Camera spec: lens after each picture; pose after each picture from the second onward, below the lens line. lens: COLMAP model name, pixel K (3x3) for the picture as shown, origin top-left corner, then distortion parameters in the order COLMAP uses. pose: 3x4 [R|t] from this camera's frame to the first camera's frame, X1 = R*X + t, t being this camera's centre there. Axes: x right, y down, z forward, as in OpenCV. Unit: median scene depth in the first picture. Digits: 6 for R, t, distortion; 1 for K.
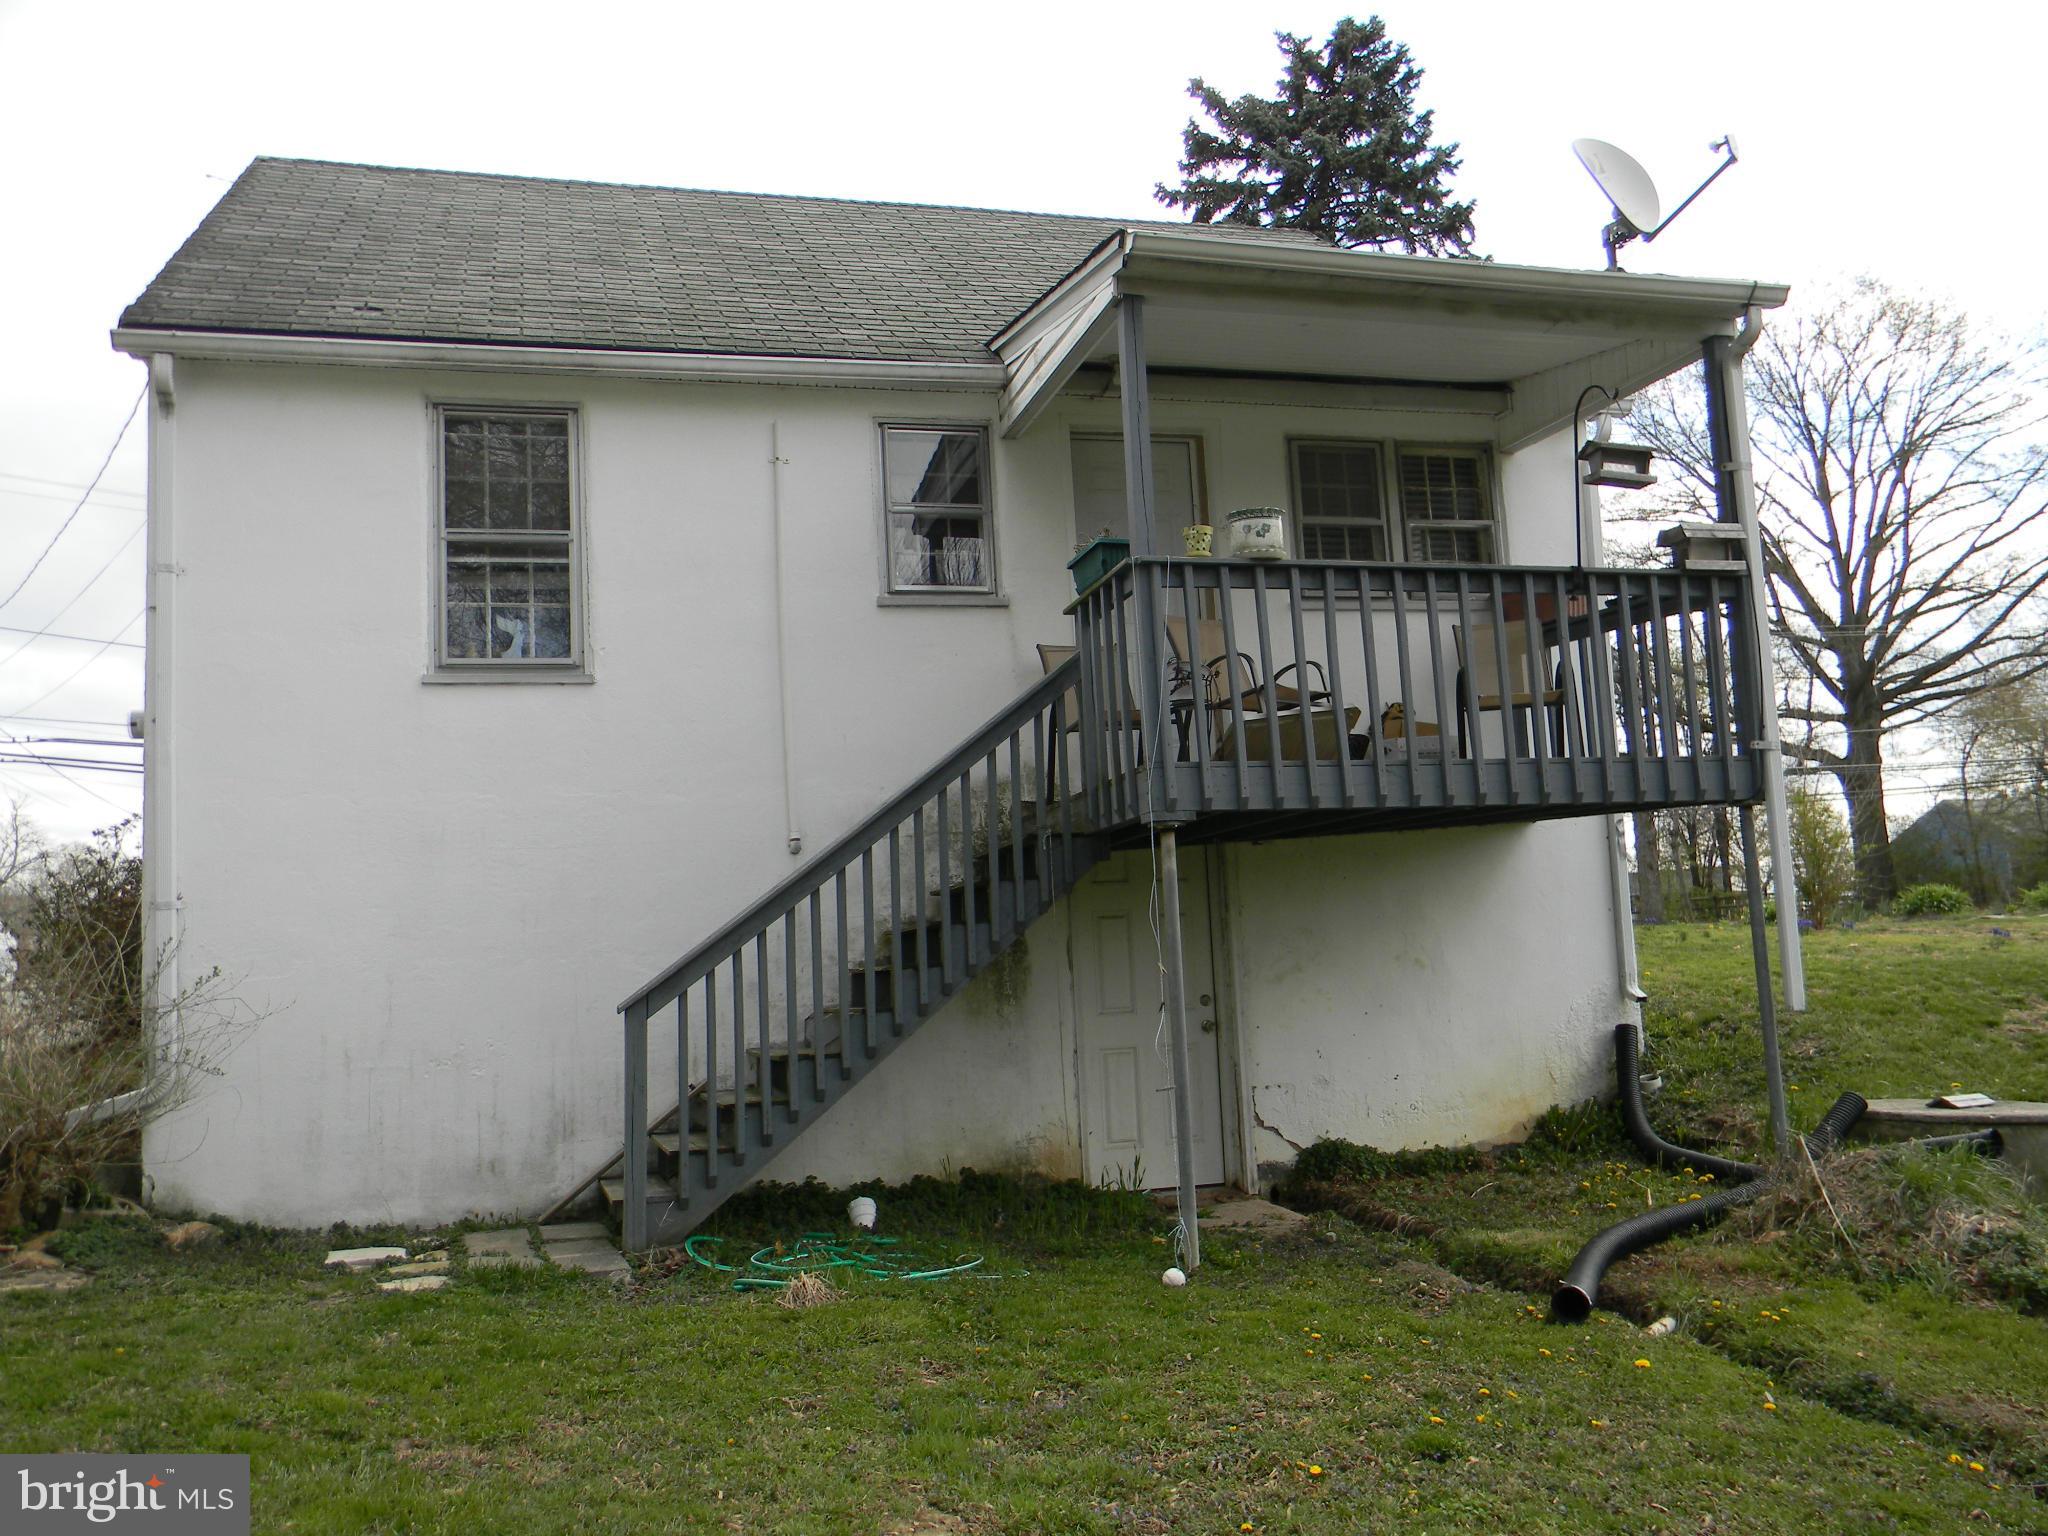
lens RADIAL K [[1619.4, 0, 1023.0], [0, 1619.4, 758.8], [0, 0, 1]] dist [-0.004144, -0.005981]
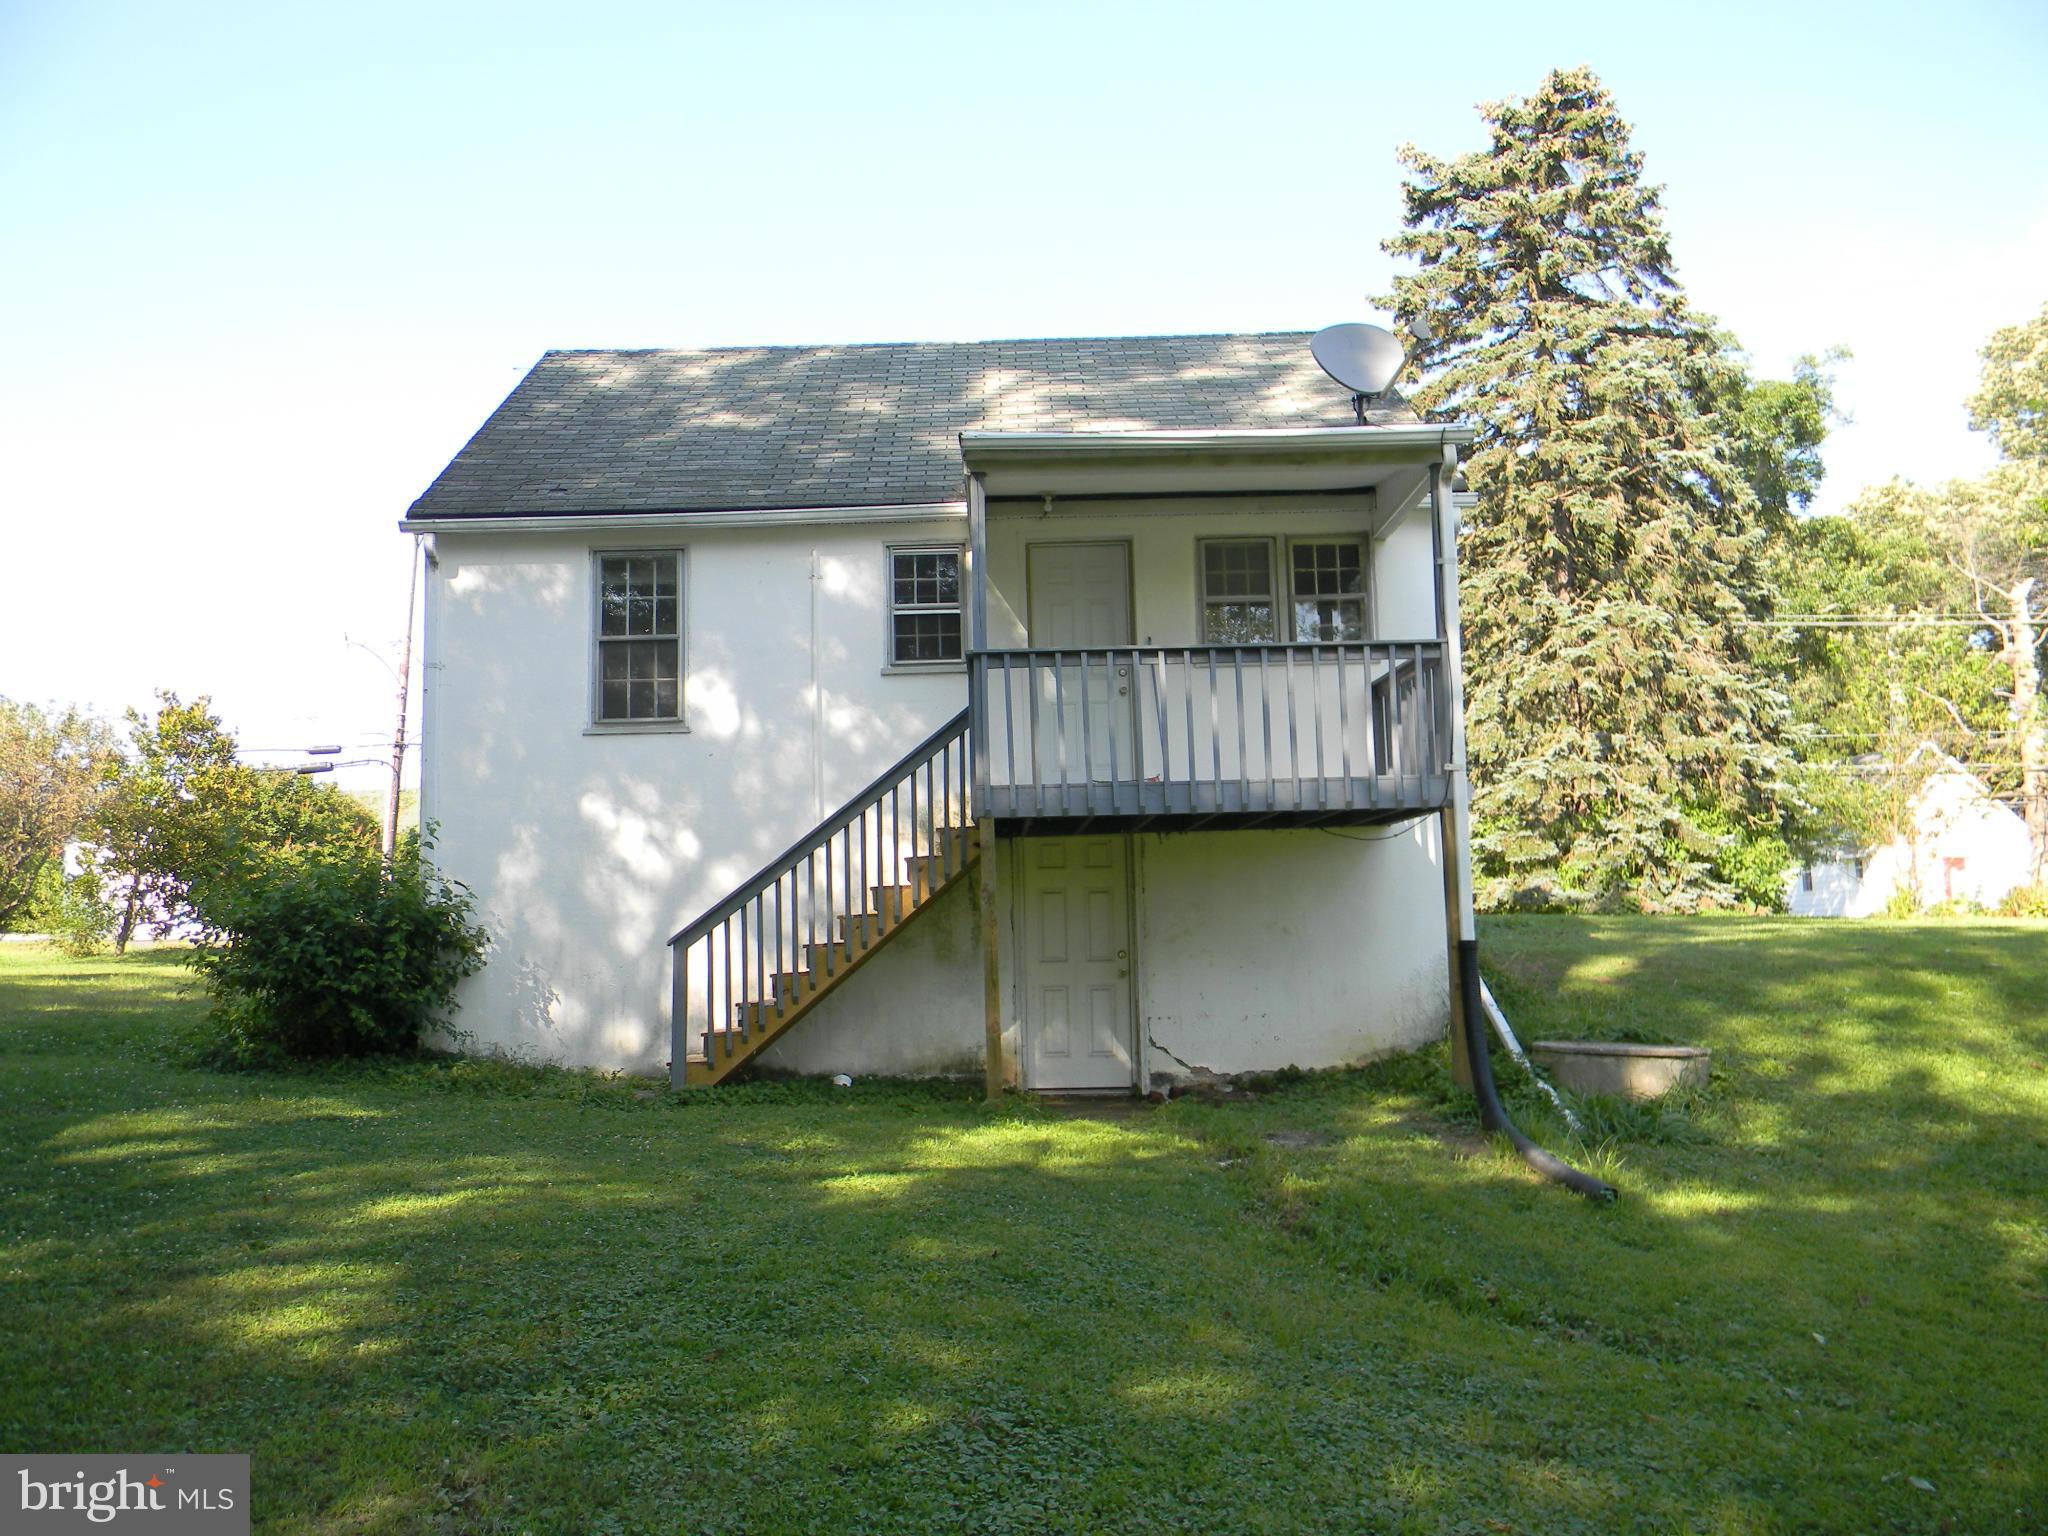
lens RADIAL K [[1619.4, 0, 1023.0], [0, 1619.4, 758.8], [0, 0, 1]] dist [-0.004144, -0.005981]
pose [[0.965914, -0.006013, -0.258792, 0.390488], [0.006080, 0.999981, -0.000541, -0.016705], [0.258791, -0.001051, 0.965933, -0.350368]]
